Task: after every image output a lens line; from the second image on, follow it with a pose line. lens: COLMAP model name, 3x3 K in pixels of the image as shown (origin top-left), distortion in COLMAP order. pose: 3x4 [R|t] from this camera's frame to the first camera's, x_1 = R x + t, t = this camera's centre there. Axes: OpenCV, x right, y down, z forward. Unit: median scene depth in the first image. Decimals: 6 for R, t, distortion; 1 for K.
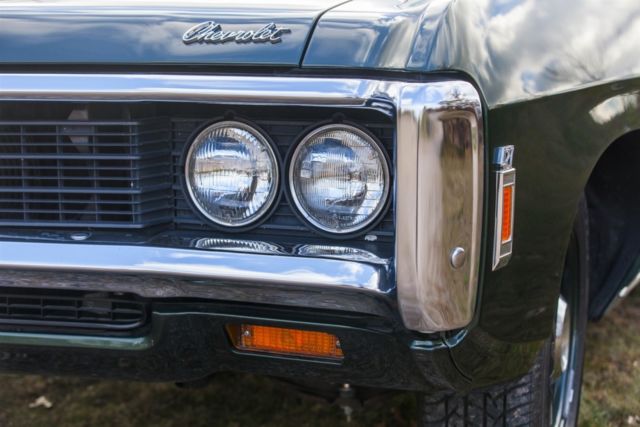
lens RADIAL K [[1324.4, 0, 320.0], [0, 1324.4, 213.5], [0, 0, 1]] dist [-0.175611, 0.481836]
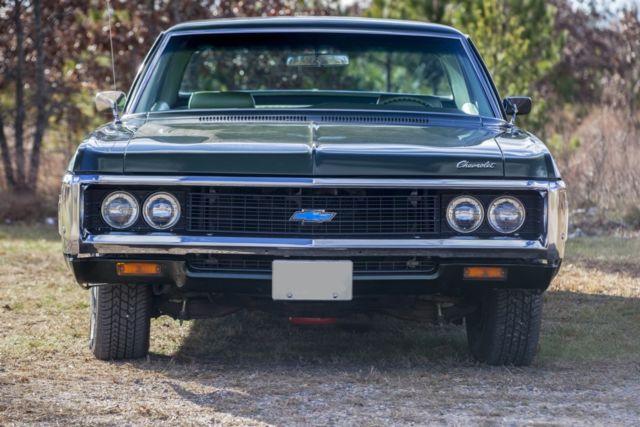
lens RADIAL K [[2615.4, 0, 320.0], [0, 2615.4, 213.5], [0, 0, 1]] dist [0.421589, 3.930367]
pose [[0.922154, -0.015191, 0.386523, -2.502412], [0.039295, 0.997738, -0.054535, 0.260759], [-0.384821, 0.065478, 0.920666, -4.006944]]
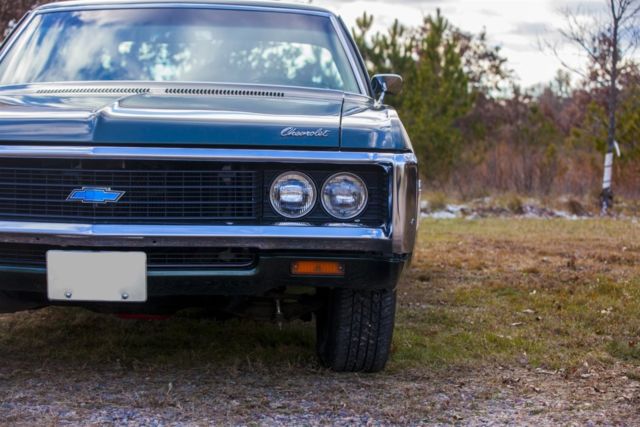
lens RADIAL K [[1324.4, 0, 320.0], [0, 1324.4, 213.5], [0, 0, 1]] dist [-0.175611, 0.481836]
pose [[0.933998, -0.009571, 0.357151, -0.830562], [0.028369, 0.998472, -0.047432, 0.111060], [-0.356151, 0.054433, 0.932841, -1.121181]]
